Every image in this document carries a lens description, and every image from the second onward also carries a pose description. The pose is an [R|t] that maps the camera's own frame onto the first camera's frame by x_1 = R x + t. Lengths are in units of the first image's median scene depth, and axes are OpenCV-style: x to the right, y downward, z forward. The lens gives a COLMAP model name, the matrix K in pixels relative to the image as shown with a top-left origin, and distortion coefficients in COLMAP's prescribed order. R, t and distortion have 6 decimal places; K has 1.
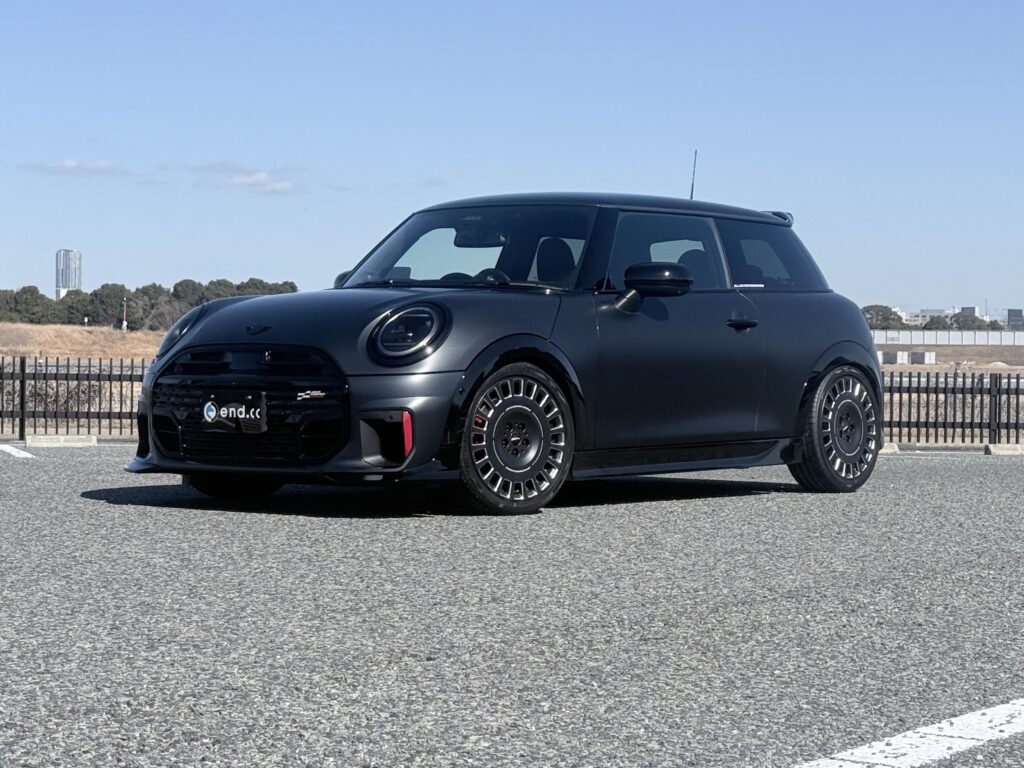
lens RADIAL K [[2433.7, 0, 512.0], [0, 2433.7, 384.0], [0, 0, 1]] dist [-0.018821, 0.043596]
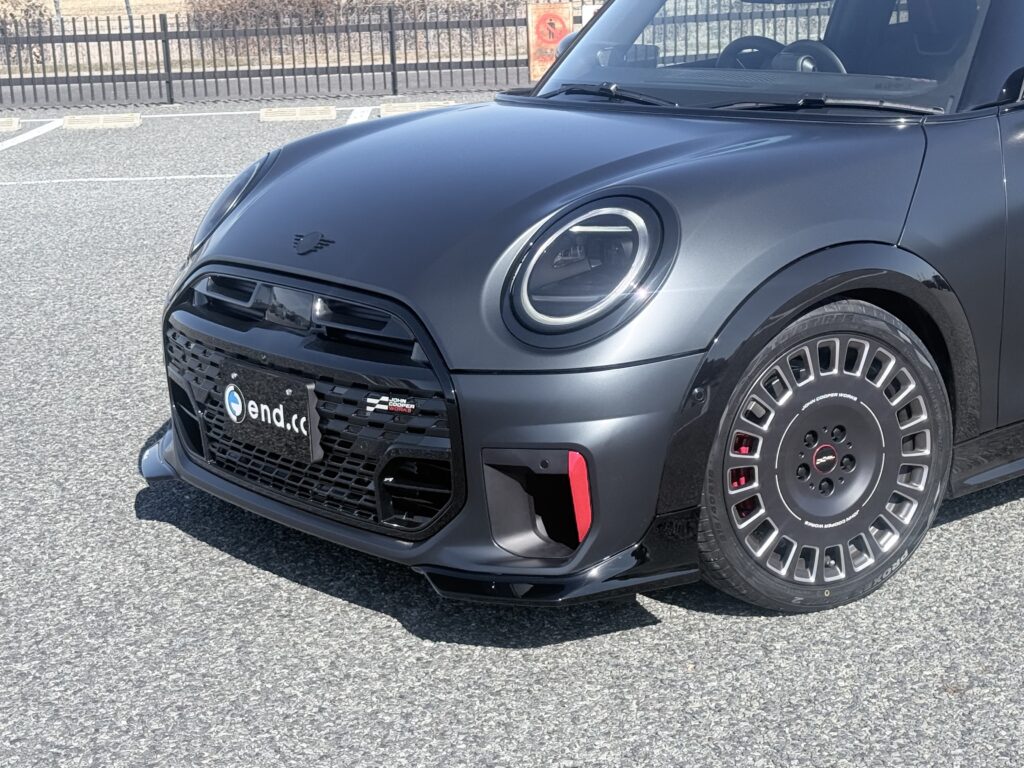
lens RADIAL K [[2144.7, 0, 512.0], [0, 2144.7, 384.0], [0, 0, 1]] dist [-0.066468, 0.368952]
pose [[0.977252, -0.005335, -0.212016, 0.031321], [0.049041, 0.978275, 0.201426, -0.082385], [0.206335, -0.207241, 0.956283, 0.579314]]
